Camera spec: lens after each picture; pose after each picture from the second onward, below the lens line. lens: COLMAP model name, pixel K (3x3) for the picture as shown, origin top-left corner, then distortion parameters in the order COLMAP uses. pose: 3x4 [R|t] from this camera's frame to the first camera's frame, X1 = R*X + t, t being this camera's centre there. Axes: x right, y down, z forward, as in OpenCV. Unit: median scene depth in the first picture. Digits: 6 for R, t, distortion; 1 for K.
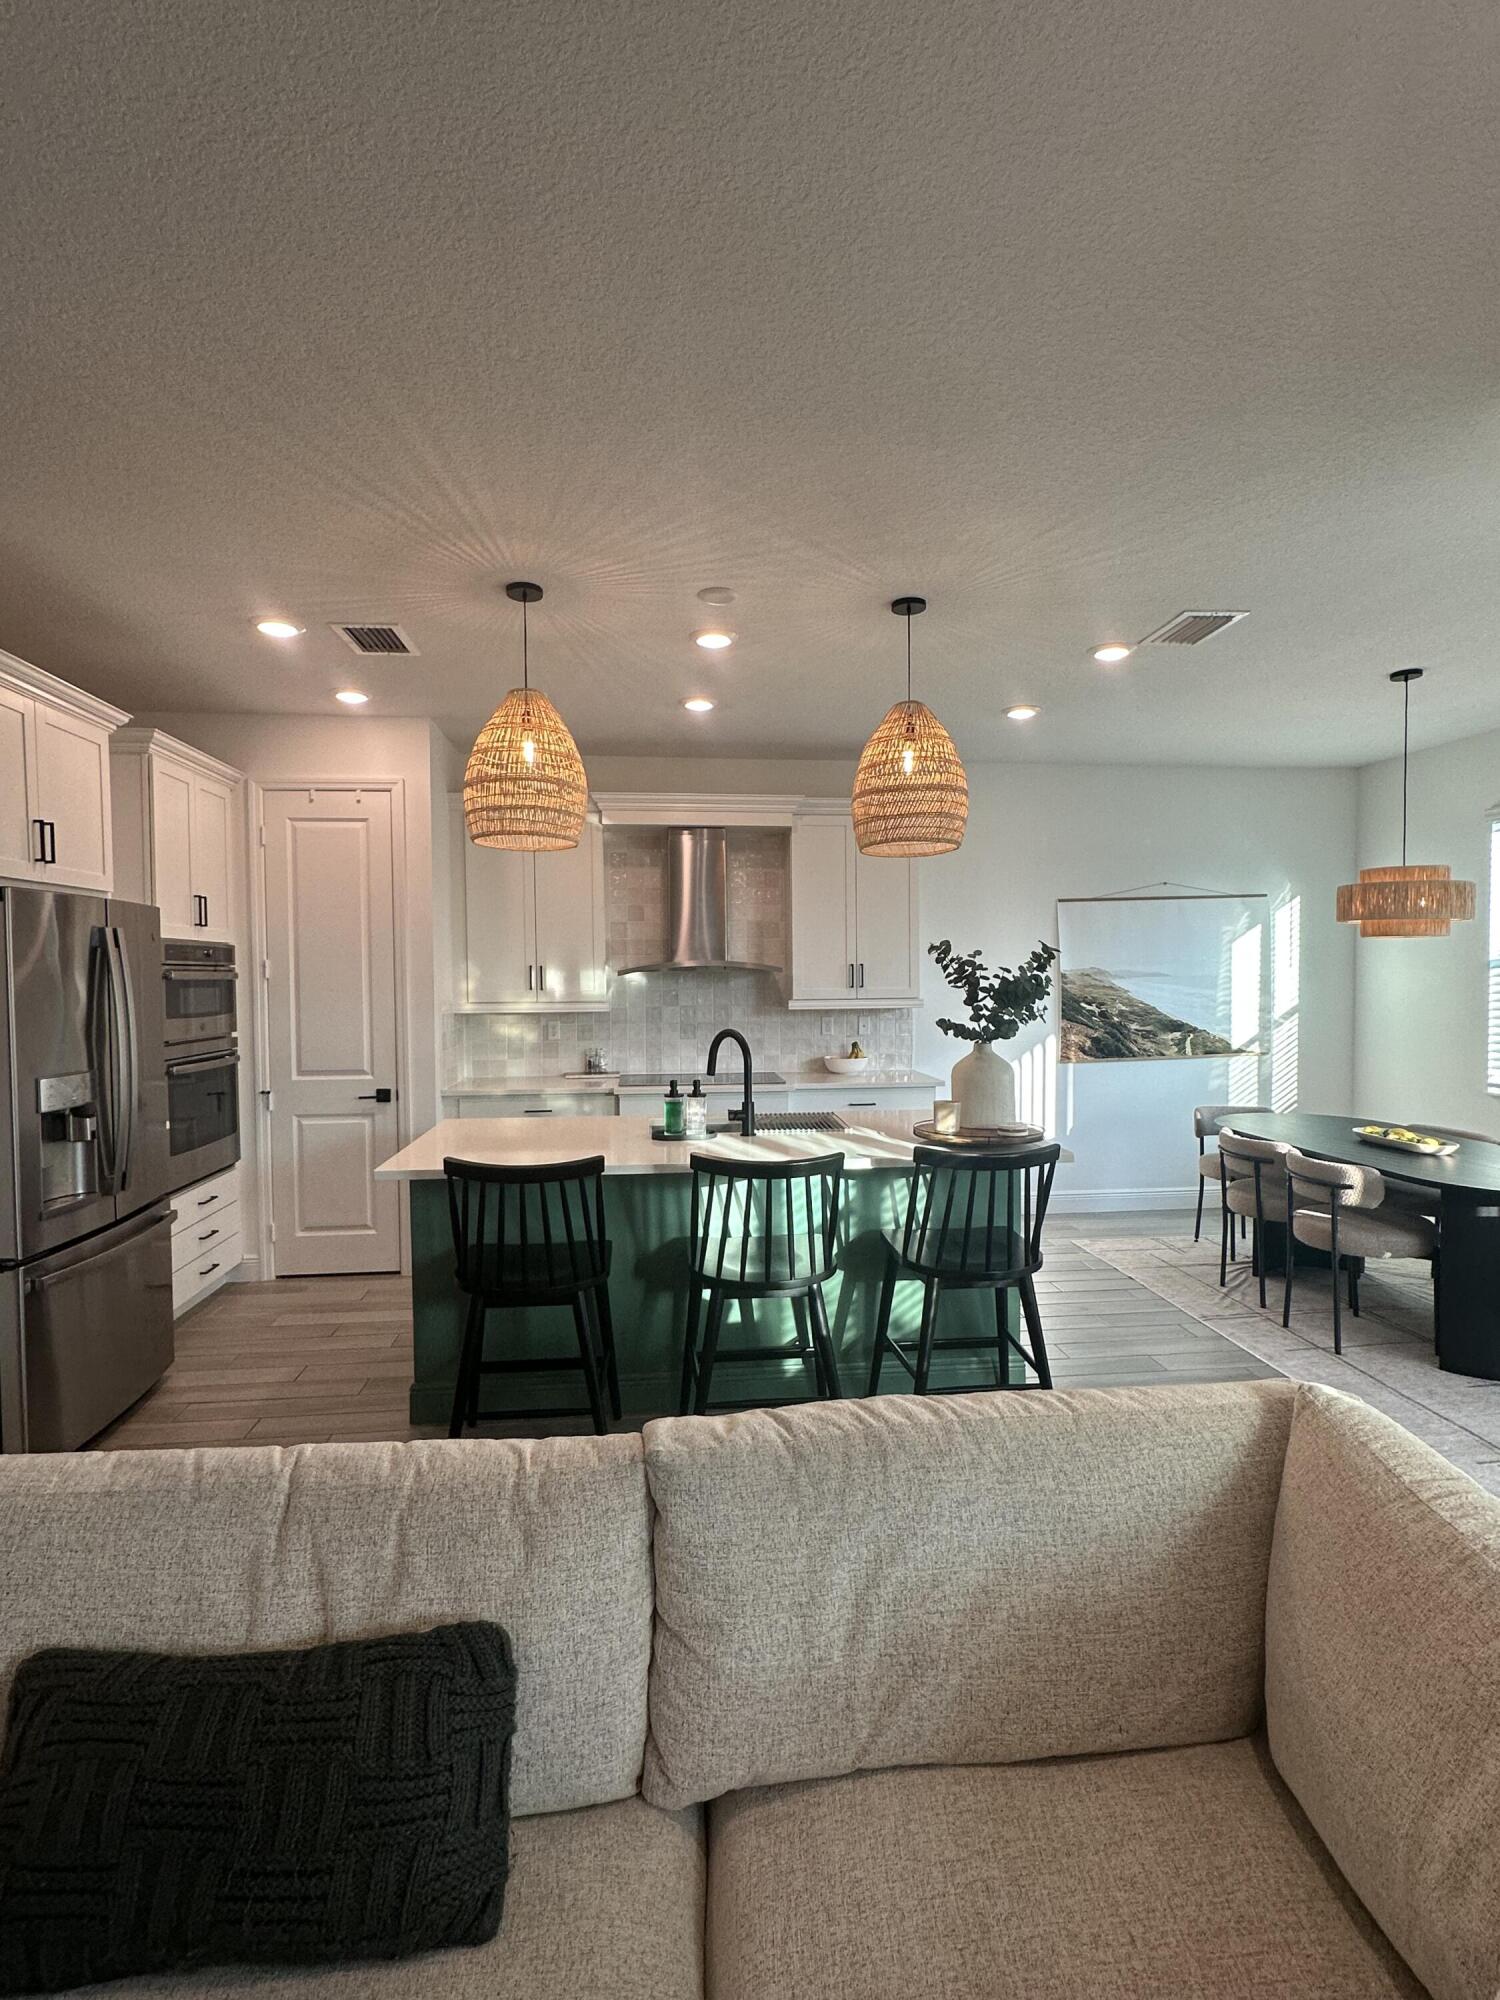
lens RADIAL K [[982.2, 0, 750.0], [0, 982.2, 1000.0], [0, 0, 1]] dist [-0.000140, 0.000500]
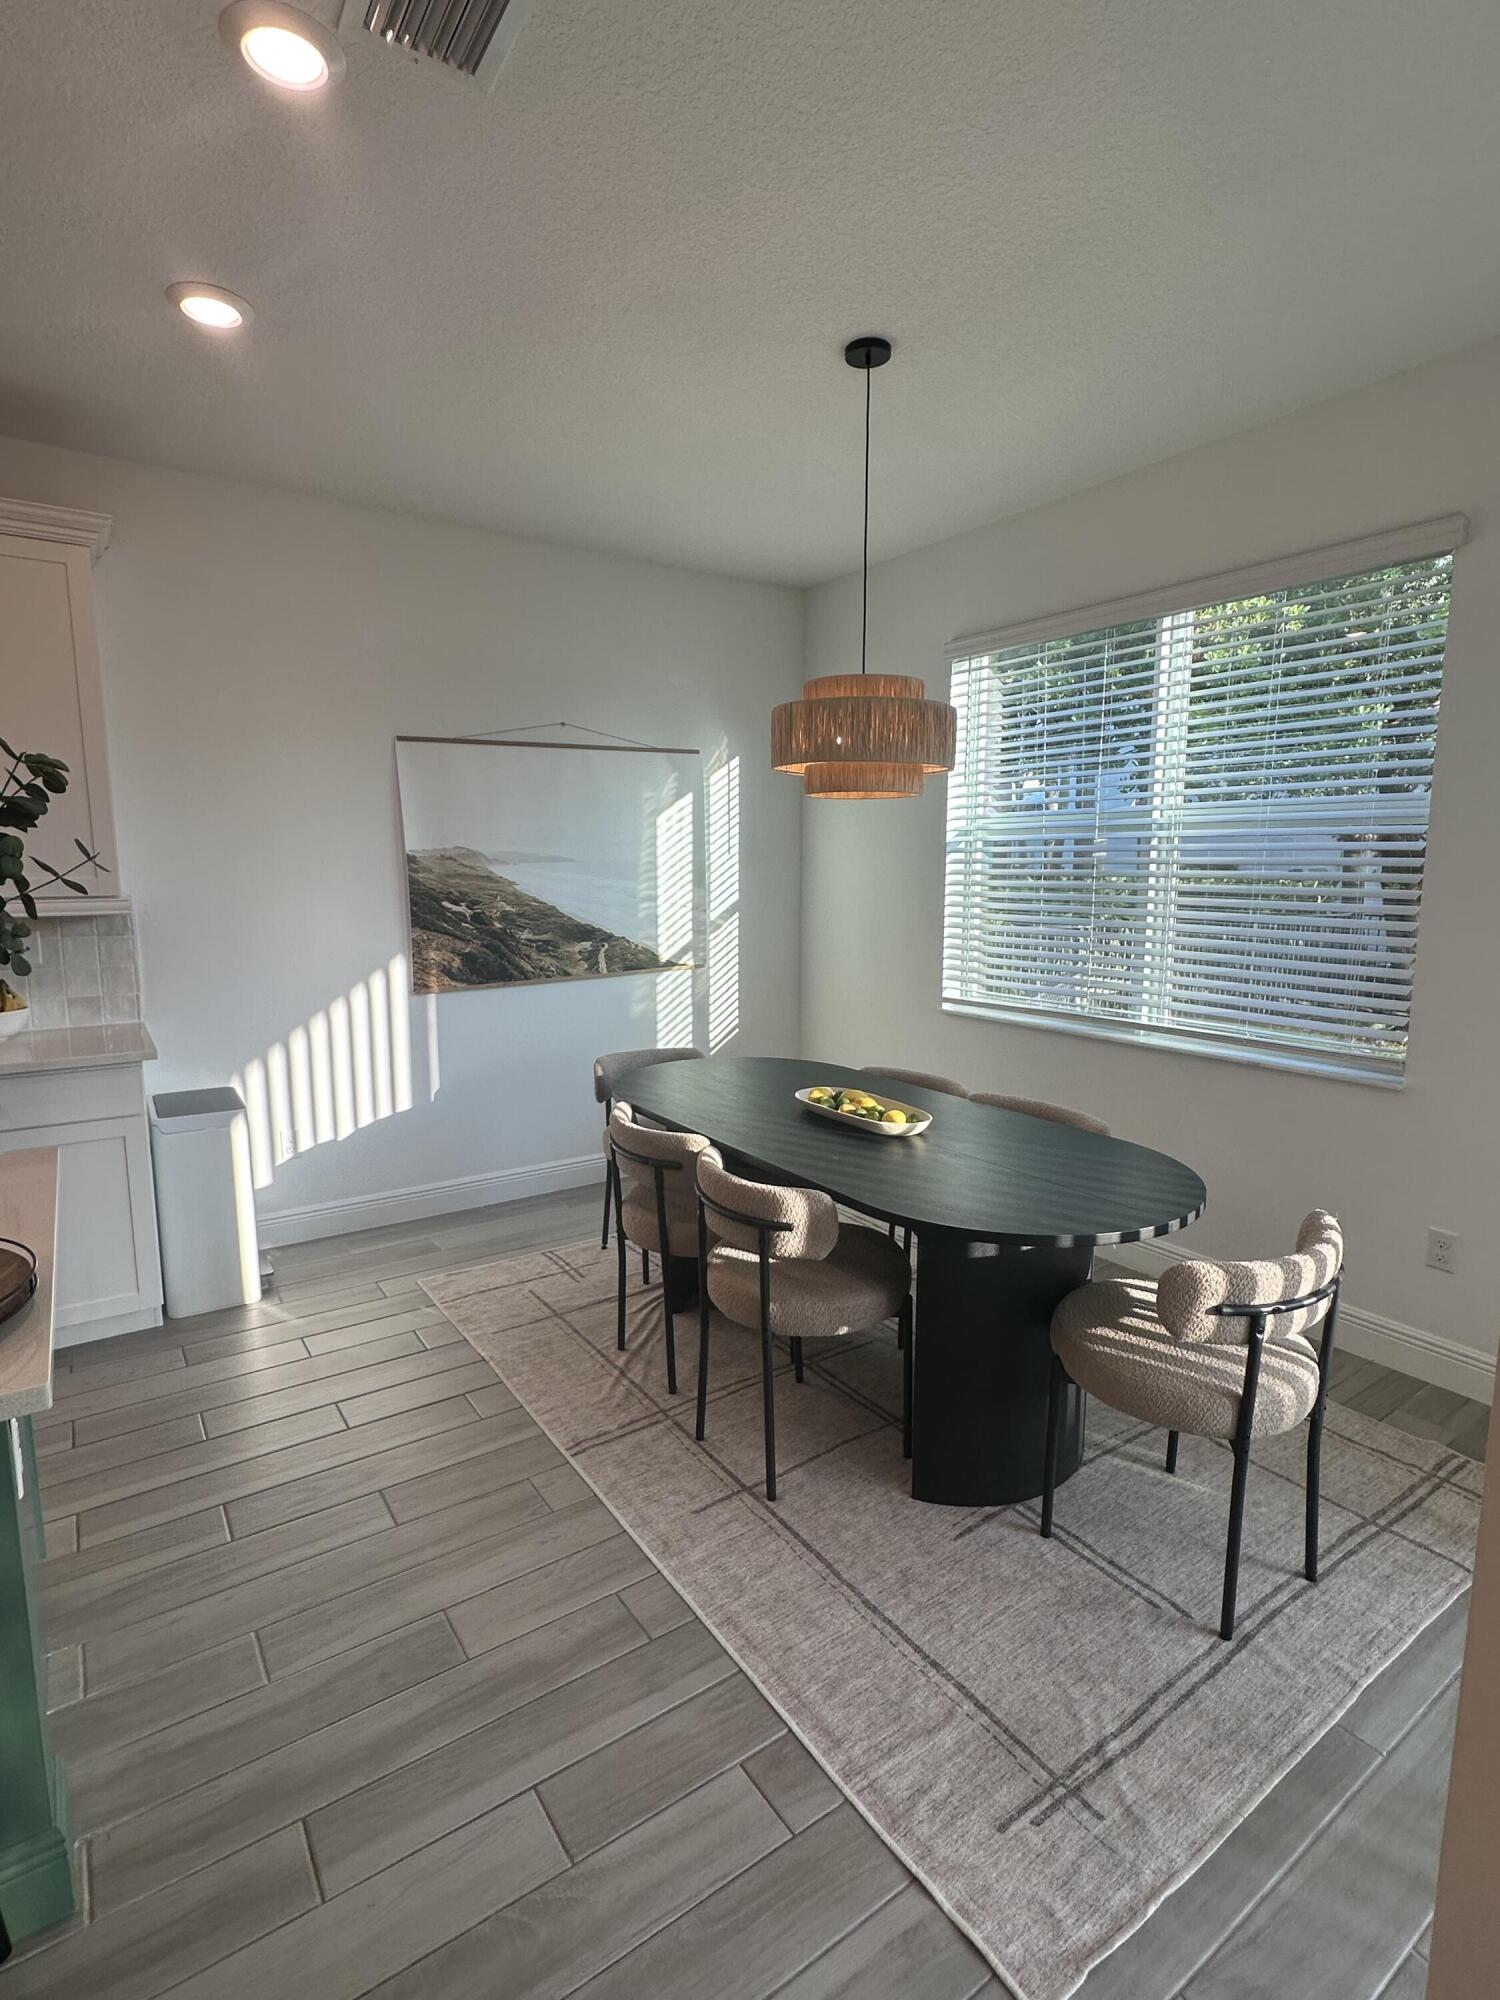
lens RADIAL K [[982.2, 0, 750.0], [0, 982.2, 1000.0], [0, 0, 1]] dist [-0.000140, 0.000500]
pose [[0.880332, -0.057715, 0.470834, 0.211582], [0.007072, 0.994057, 0.108630, -0.001484], [-0.474305, -0.092301, 0.875509, 0.334796]]
